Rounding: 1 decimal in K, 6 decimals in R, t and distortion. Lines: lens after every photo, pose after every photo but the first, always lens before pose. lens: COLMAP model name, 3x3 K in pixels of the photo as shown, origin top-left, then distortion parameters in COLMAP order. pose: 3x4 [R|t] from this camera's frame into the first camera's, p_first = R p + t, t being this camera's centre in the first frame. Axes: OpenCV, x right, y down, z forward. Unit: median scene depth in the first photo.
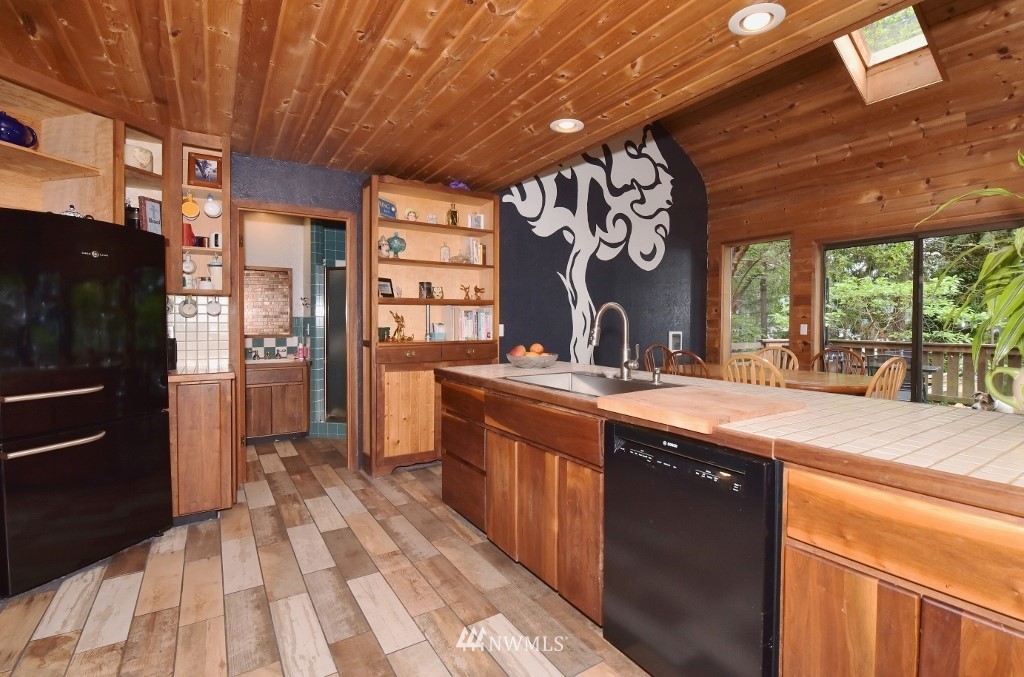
lens RADIAL K [[469.5, 0, 535.4], [0, 469.5, 327.4], [0, 0, 1]] dist [-0.000959, -0.002294]
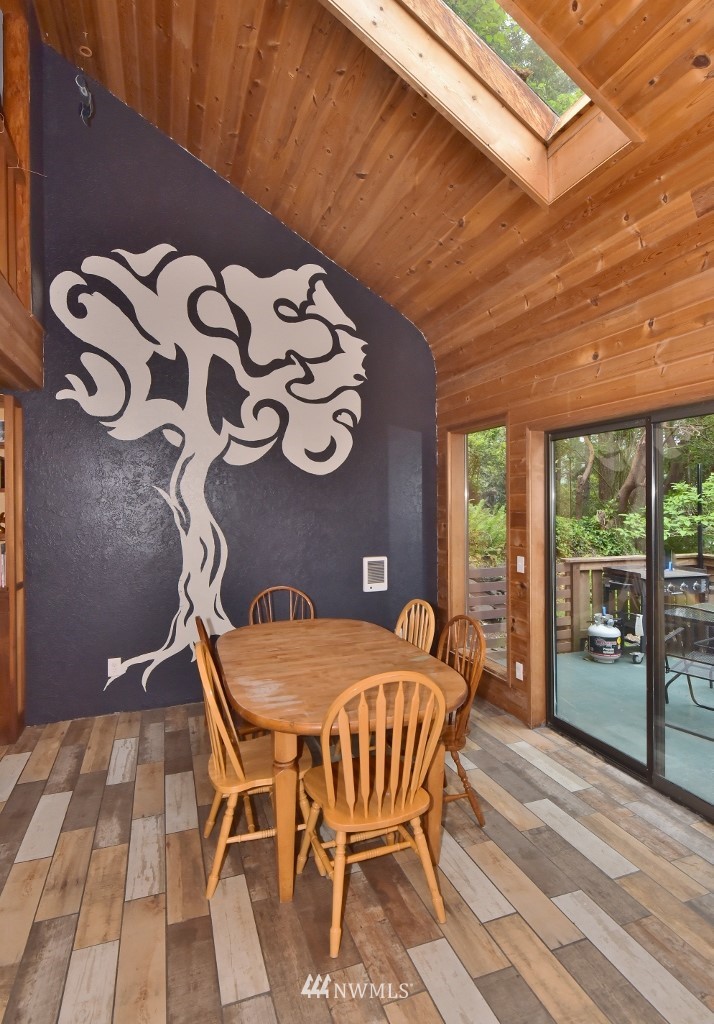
lens RADIAL K [[525.2, 0, 358.2], [0, 525.2, 503.8], [0, 0, 1]] dist [0.004638, 0.000117]
pose [[0.973251, -0.010117, -0.229522, 0.648686], [0.008894, 0.999940, -0.006361, -0.095504], [0.229572, 0.004150, 0.973283, 0.306555]]
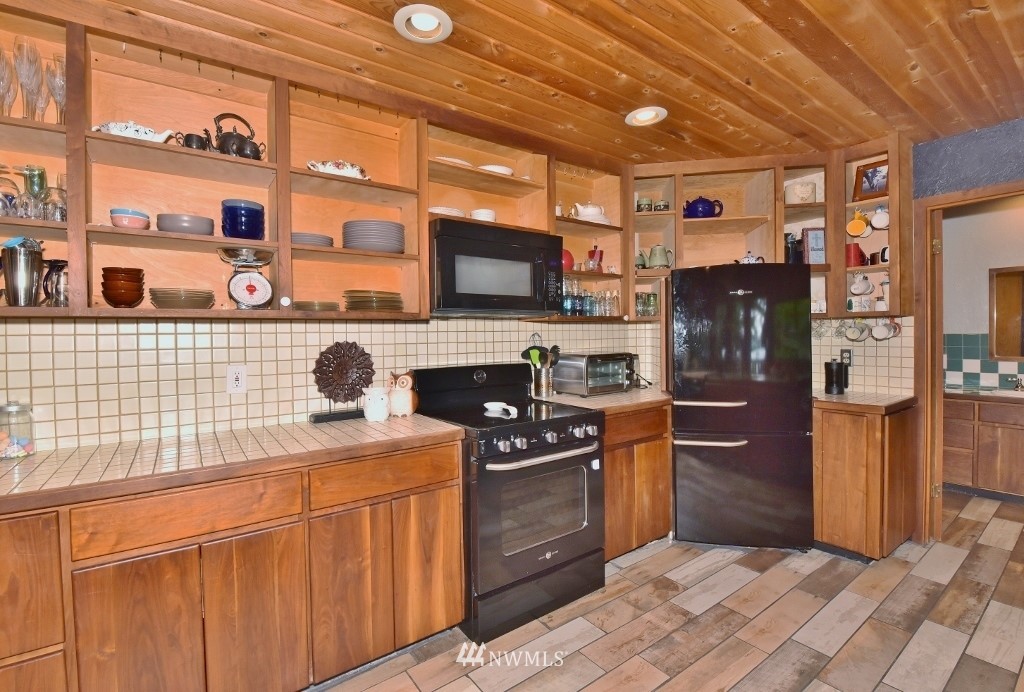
lens RADIAL K [[471.0, 0, 516.6], [0, 471.0, 341.5], [0, 0, 1]] dist [-0.020502, -0.000330]
pose [[0.044962, 0.021322, -0.998761, 0.129057], [-0.004292, 0.999767, 0.021150, -0.029018], [0.998979, 0.003336, 0.045044, 0.204122]]
